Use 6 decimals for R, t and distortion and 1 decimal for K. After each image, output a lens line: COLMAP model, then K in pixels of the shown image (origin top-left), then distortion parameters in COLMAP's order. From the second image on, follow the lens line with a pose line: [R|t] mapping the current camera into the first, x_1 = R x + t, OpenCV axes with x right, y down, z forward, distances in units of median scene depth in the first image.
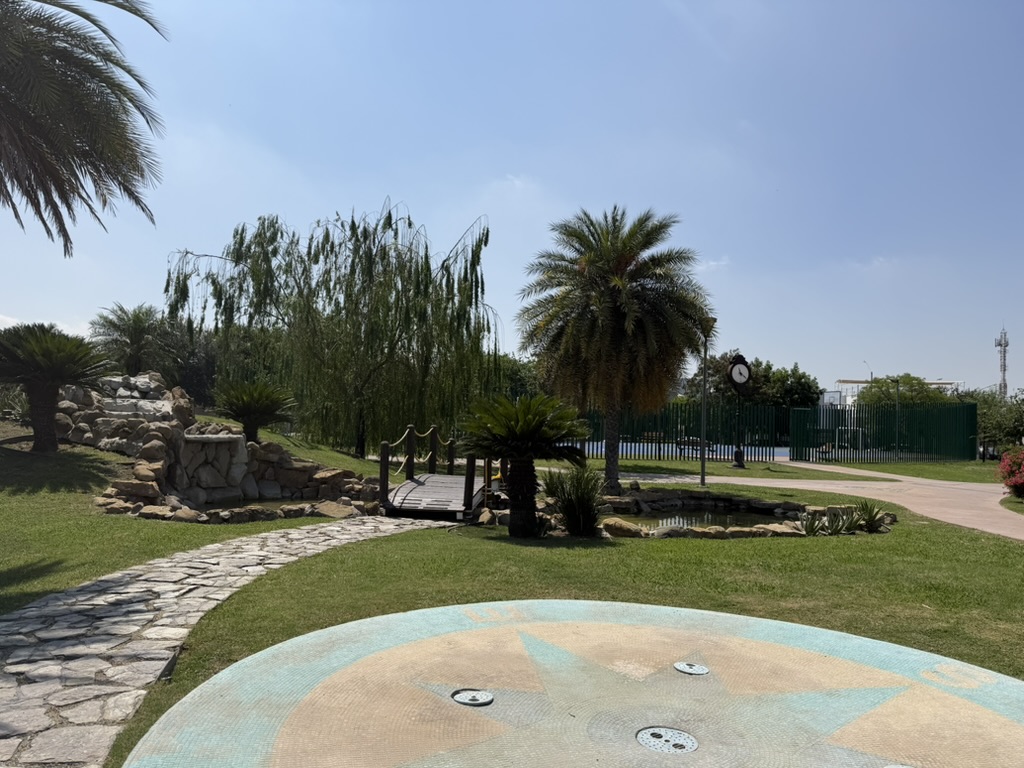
lens RADIAL K [[731.3, 0, 512.0], [0, 731.3, 384.0], [0, 0, 1]] dist [0.029723, -0.004832]
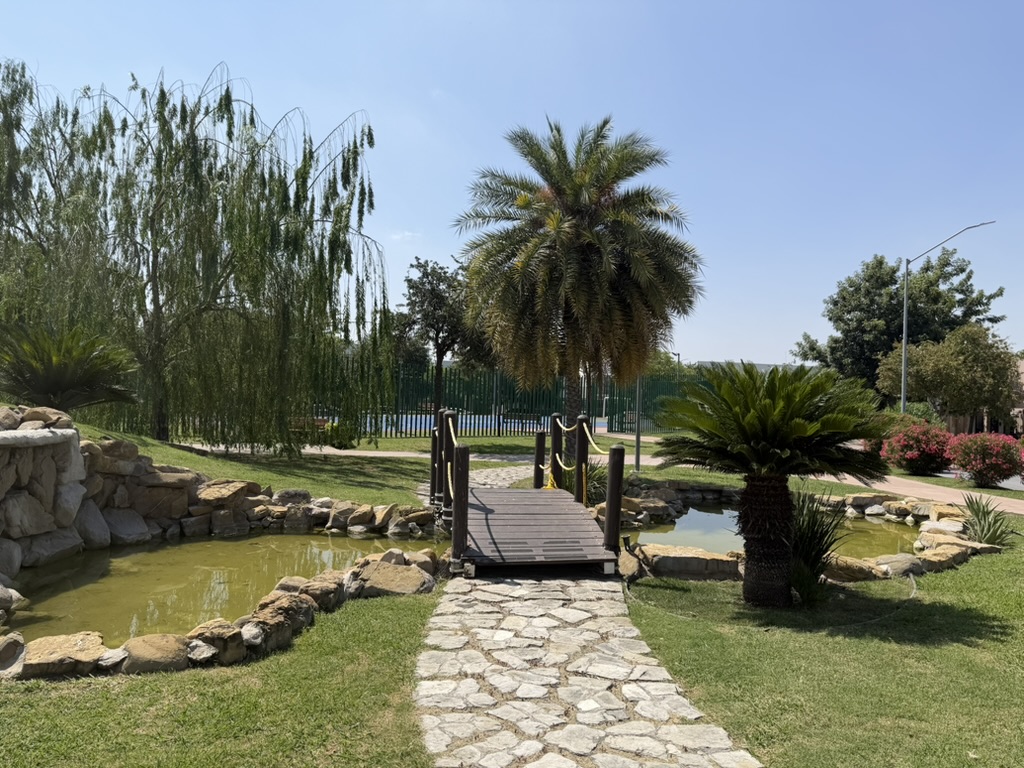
lens RADIAL K [[718.3, 0, 512.0], [0, 718.3, 384.0], [0, 0, 1]] dist [-0.024901, -0.000564]
pose [[0.900223, 0.005586, 0.435393, -0.299521], [-0.024995, 0.998932, 0.038864, 0.009308], [-0.434711, -0.045869, 0.899401, 0.394577]]
